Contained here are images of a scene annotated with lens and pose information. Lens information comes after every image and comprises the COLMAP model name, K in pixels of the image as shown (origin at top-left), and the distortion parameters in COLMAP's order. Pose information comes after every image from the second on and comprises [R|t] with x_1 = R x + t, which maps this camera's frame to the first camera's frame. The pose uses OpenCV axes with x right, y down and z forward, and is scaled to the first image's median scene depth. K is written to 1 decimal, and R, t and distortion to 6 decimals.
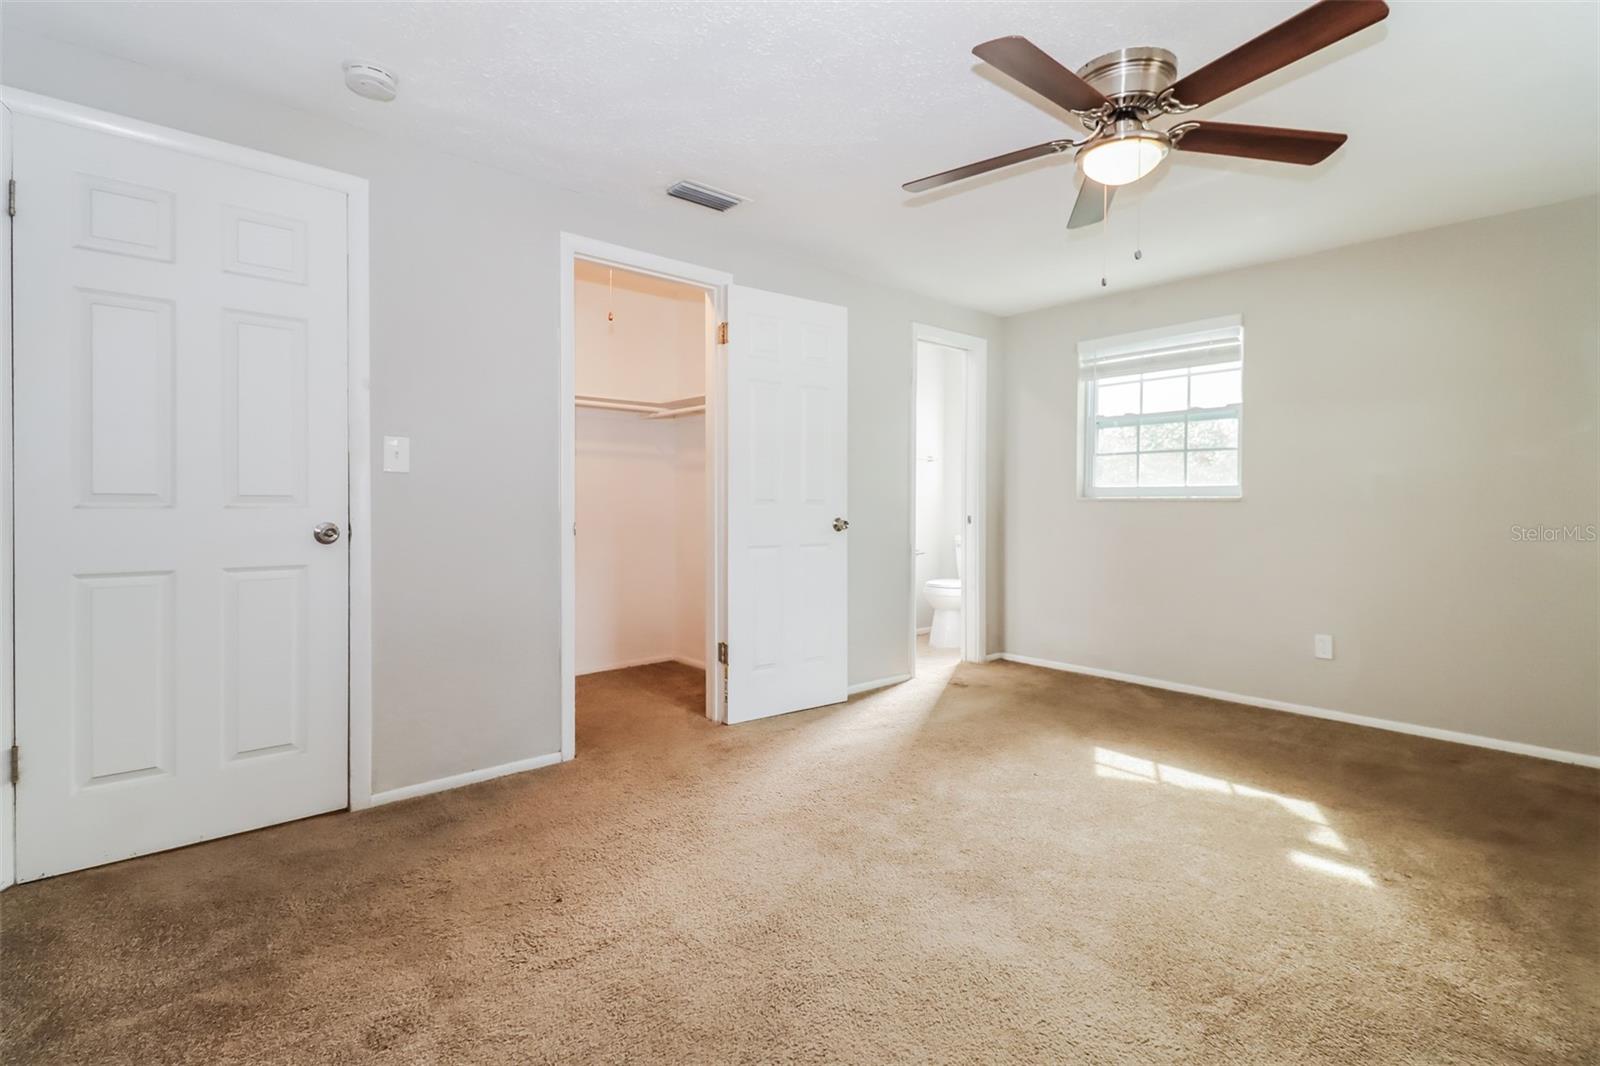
lens RADIAL K [[779.1, 0, 808.3], [0, 779.1, 517.6], [0, 0, 1]] dist [-0.000072, -0.005406]
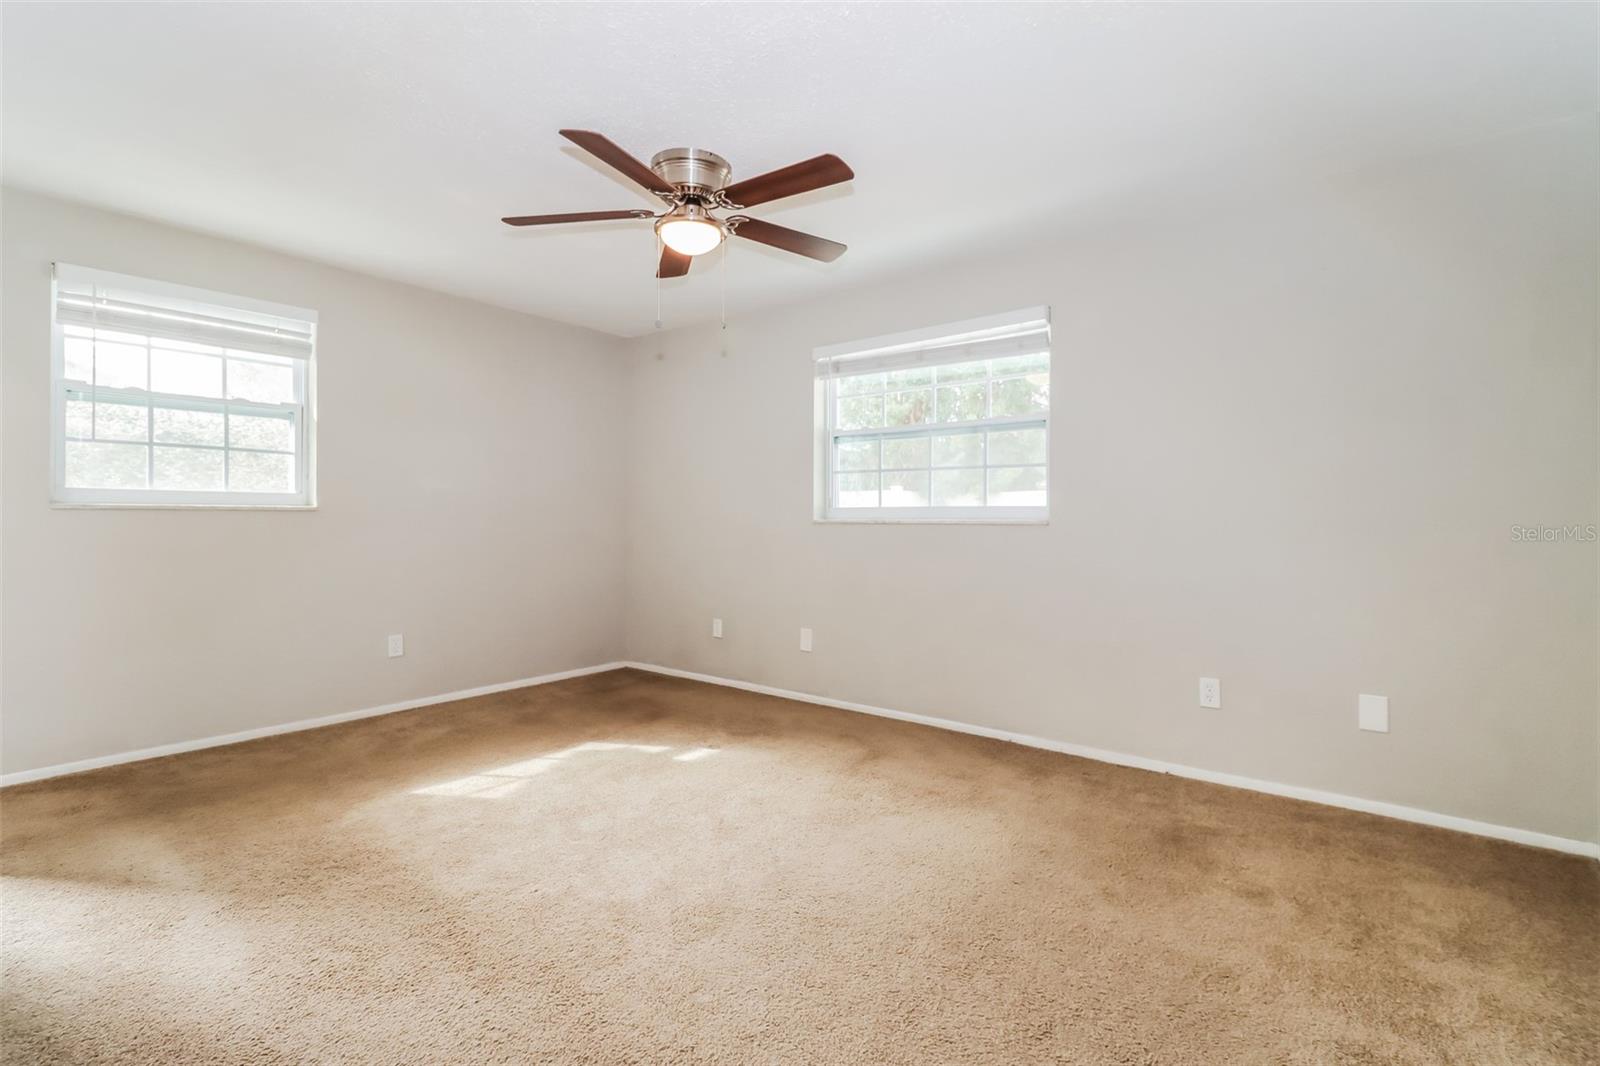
lens RADIAL K [[779.1, 0, 801.2], [0, 779.1, 529.8], [0, 0, 1]] dist [-0.000072, -0.005406]
pose [[-0.223583, -0.020843, 0.974462, -0.506271], [0.011852, 0.999639, 0.024101, -0.015185], [-0.974613, 0.016938, -0.223255, 0.669447]]
